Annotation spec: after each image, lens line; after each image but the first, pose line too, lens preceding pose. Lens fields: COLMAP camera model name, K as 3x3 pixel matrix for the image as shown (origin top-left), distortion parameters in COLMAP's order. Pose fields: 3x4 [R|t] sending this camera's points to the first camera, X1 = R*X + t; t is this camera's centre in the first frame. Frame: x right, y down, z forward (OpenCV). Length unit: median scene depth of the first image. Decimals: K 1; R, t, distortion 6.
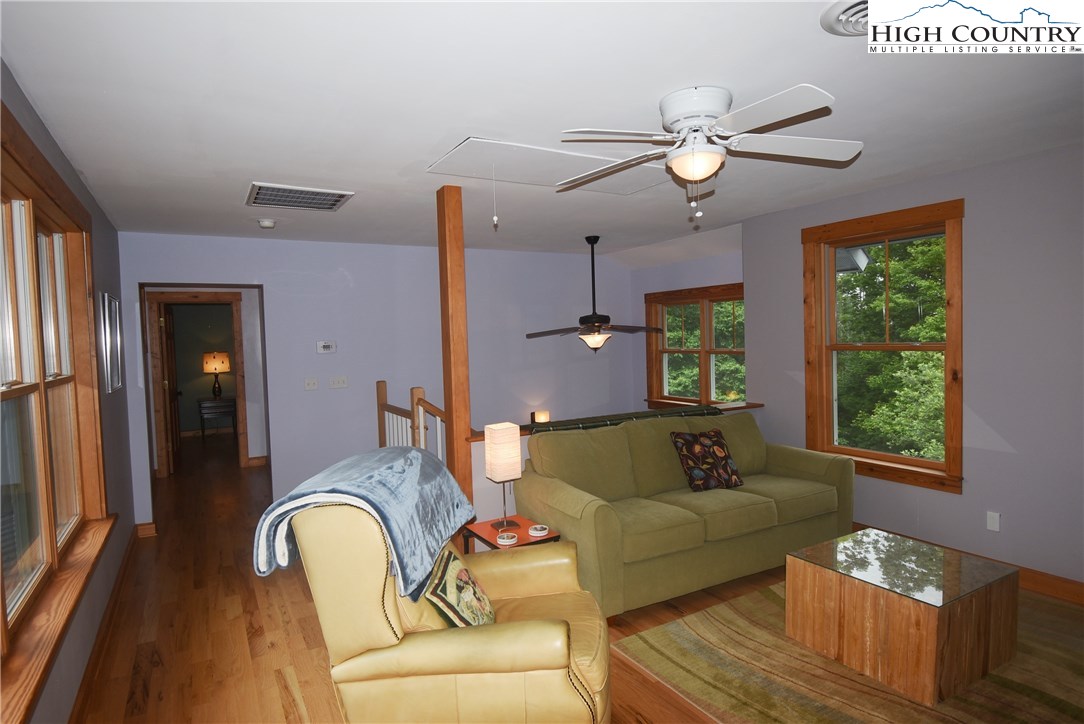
lens RADIAL K [[594.7, 0, 542.0], [0, 594.7, 362.0], [0, 0, 1]] dist [0.030365, -0.042258]
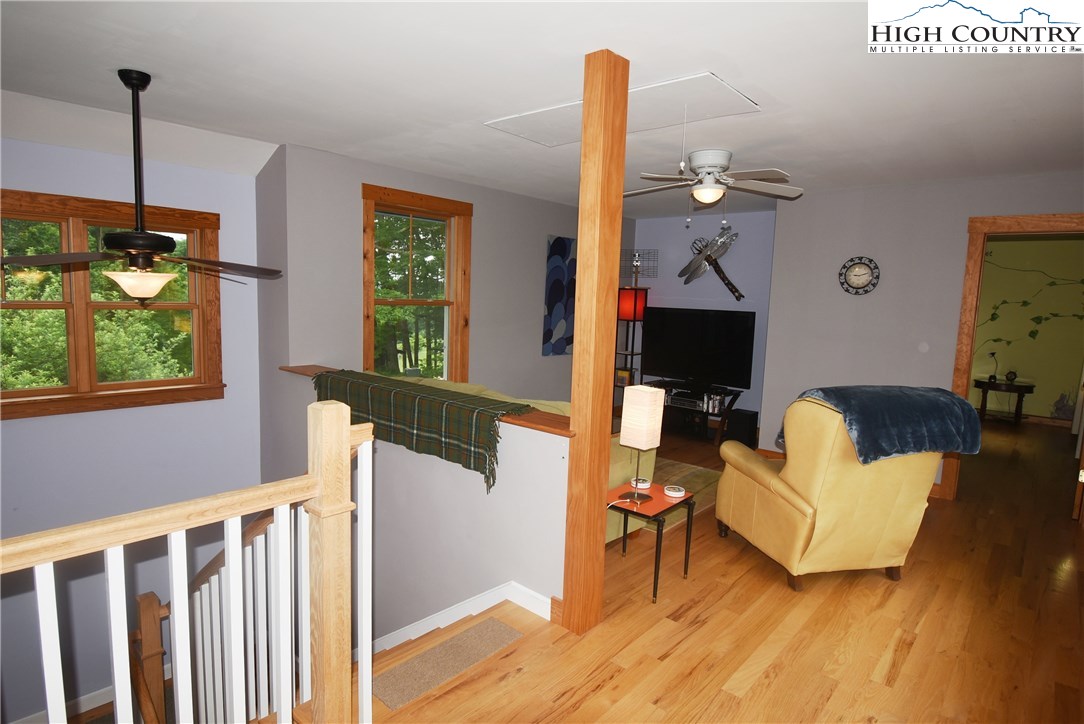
lens RADIAL K [[594.7, 0, 542.0], [0, 594.7, 362.0], [0, 0, 1]] dist [0.030365, -0.042258]
pose [[-0.307951, -0.089962, 0.947139, -0.666959], [0.015690, 0.994904, 0.099600, -0.019596], [-0.951273, 0.045532, -0.304971, 1.082571]]
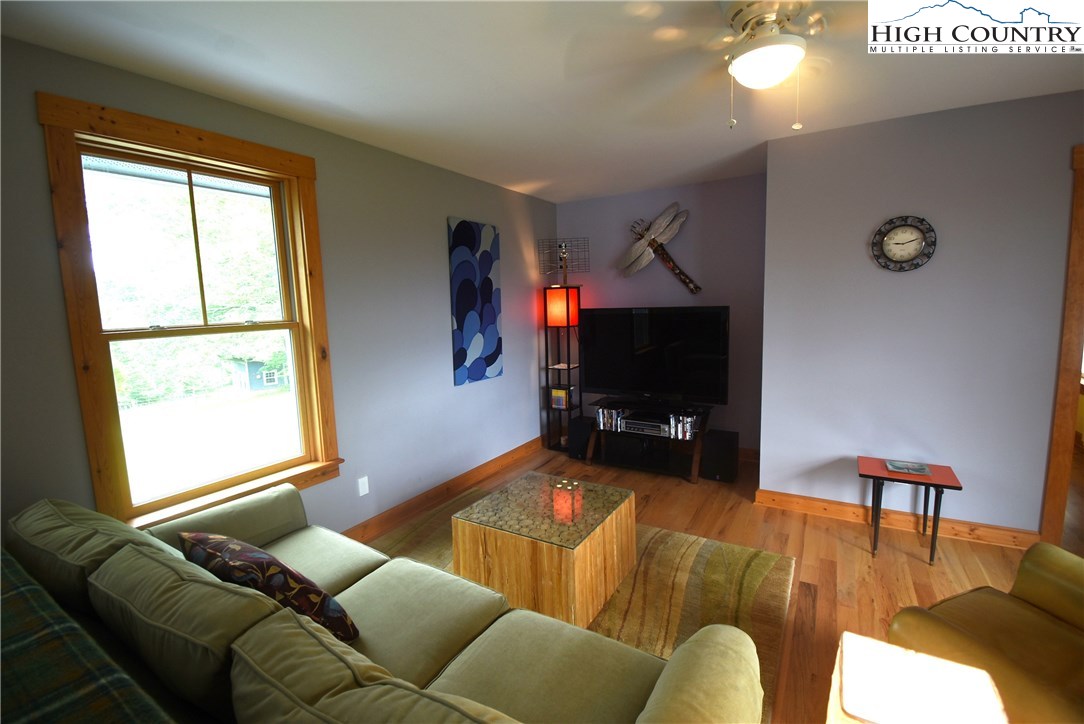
lens RADIAL K [[479.0, 0, 547.6], [0, 479.0, 363.0], [0, 0, 1]] dist [0.022671, -0.027047]
pose [[-0.476664, -0.069947, 0.876298, -0.109147], [0.081680, 0.988993, 0.123373, -0.020875], [-0.875282, 0.130384, -0.465704, 0.884141]]
